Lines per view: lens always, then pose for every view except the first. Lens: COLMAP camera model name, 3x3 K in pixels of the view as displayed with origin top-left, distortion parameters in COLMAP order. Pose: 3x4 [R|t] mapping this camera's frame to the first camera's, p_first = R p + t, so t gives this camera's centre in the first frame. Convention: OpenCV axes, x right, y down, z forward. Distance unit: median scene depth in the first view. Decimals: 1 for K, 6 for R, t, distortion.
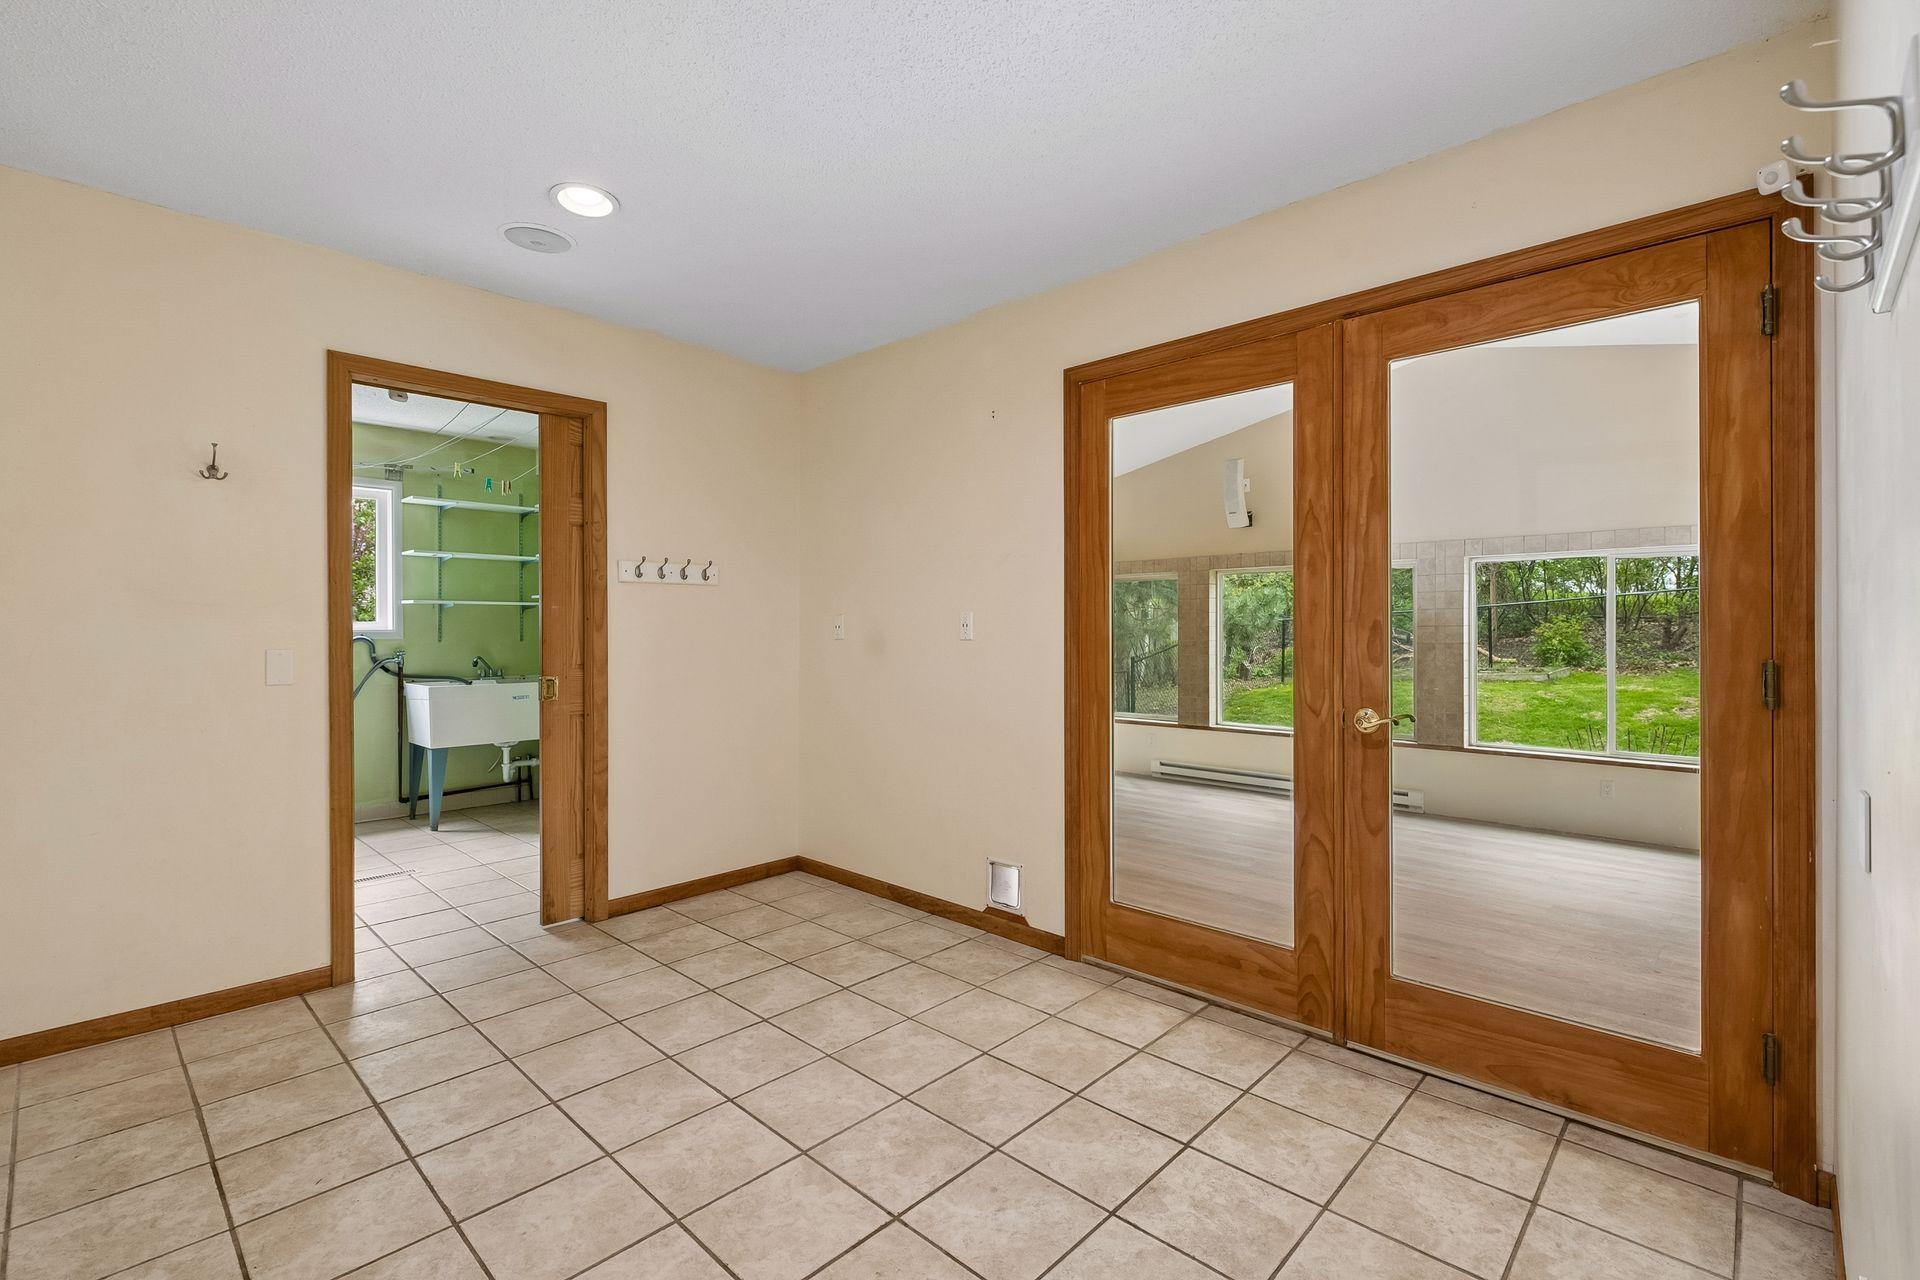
lens RADIAL K [[855.6, 0, 958.3], [0, 855.6, 632.8], [0, 0, 1]] dist [0.000752, 0.000028]
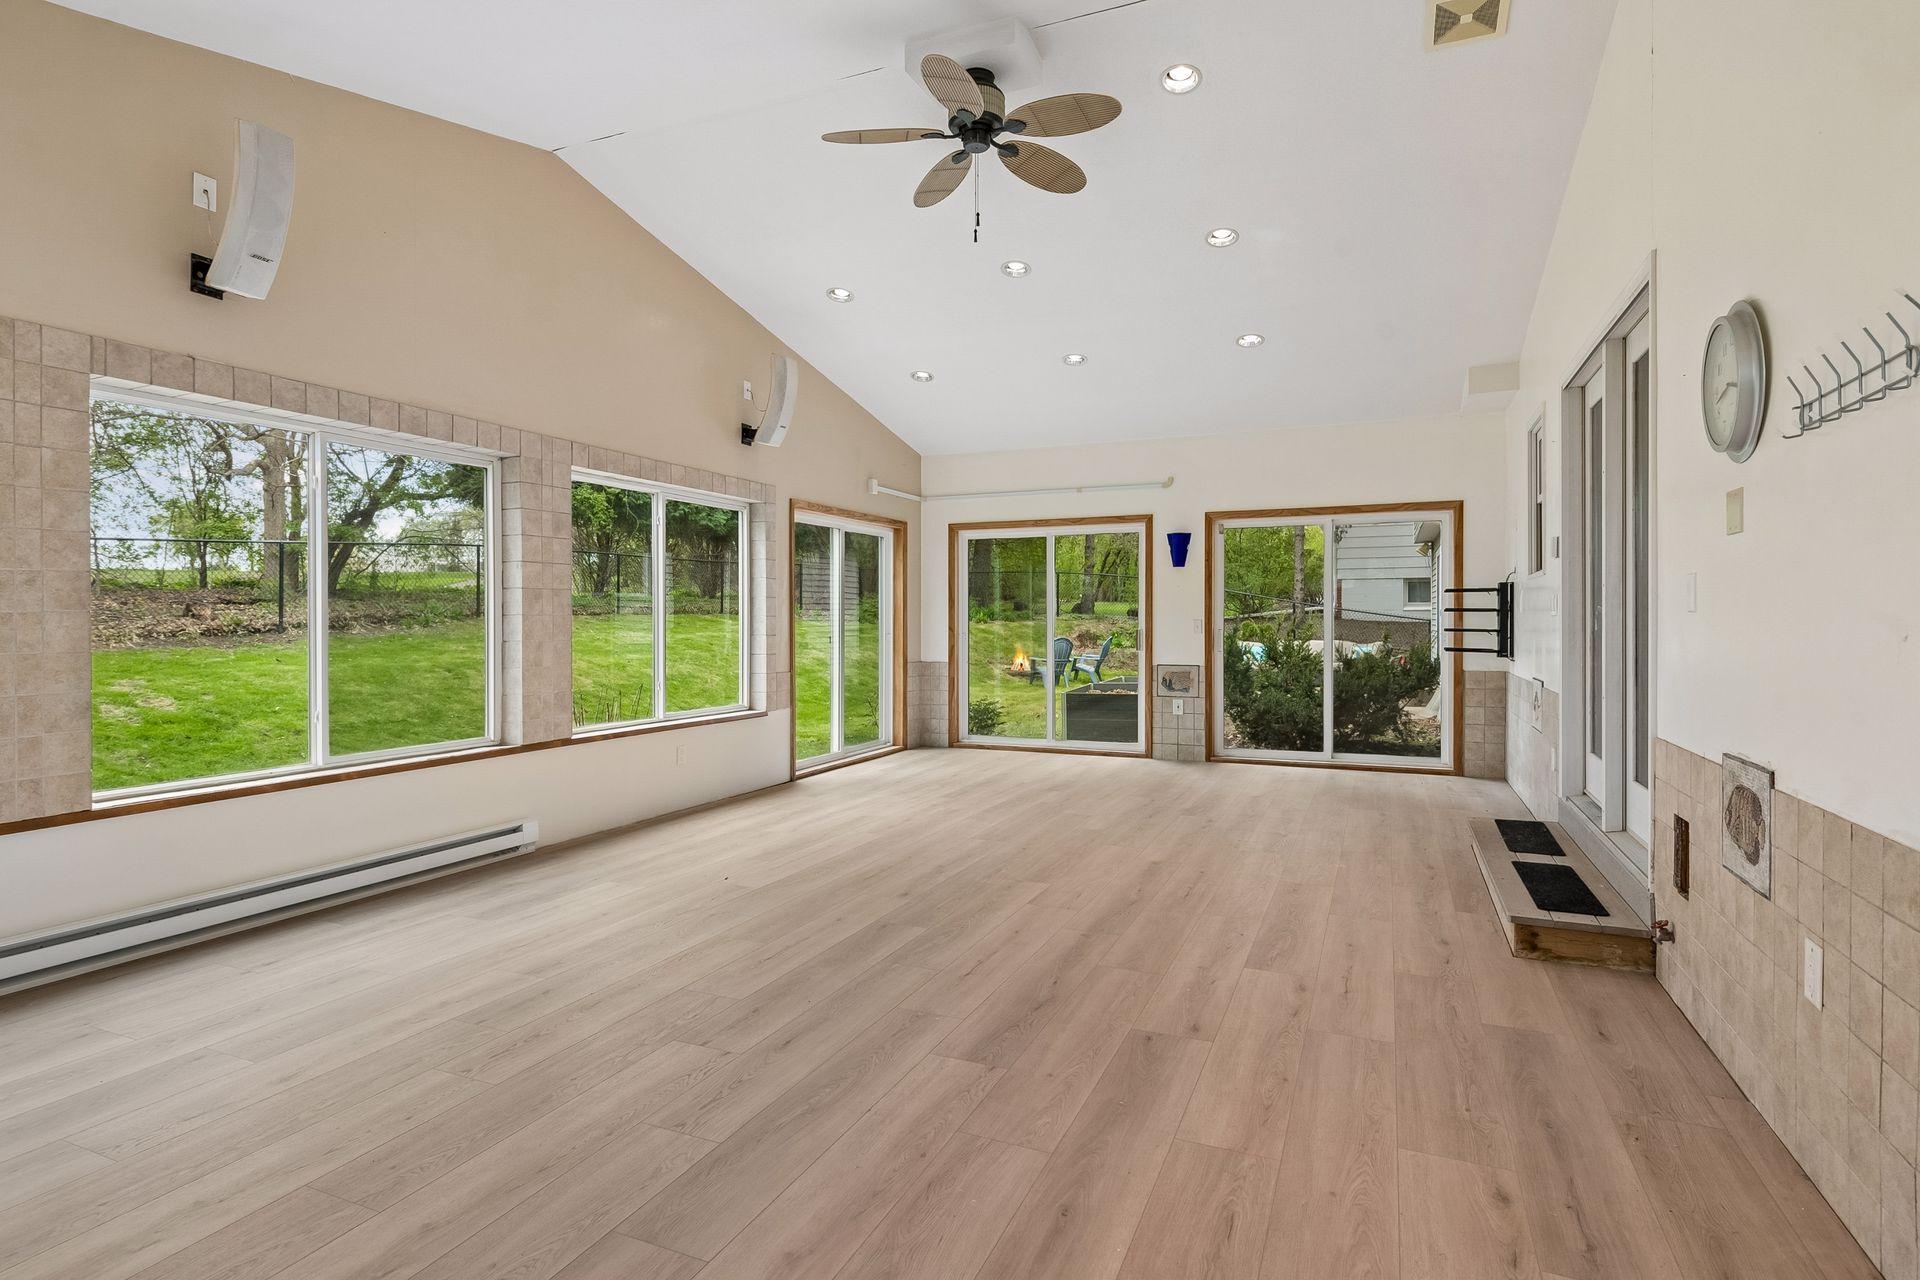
lens RADIAL K [[965.5, 0, 962.7], [0, 965.5, 626.1], [0, 0, 1]] dist [0.003735, 0.000247]
pose [[-0.340044, -0.003679, 0.940402, -0.283878], [0.004232, 0.999976, 0.005442, 0.042923], [-0.940400, 0.005830, -0.340020, 1.047756]]
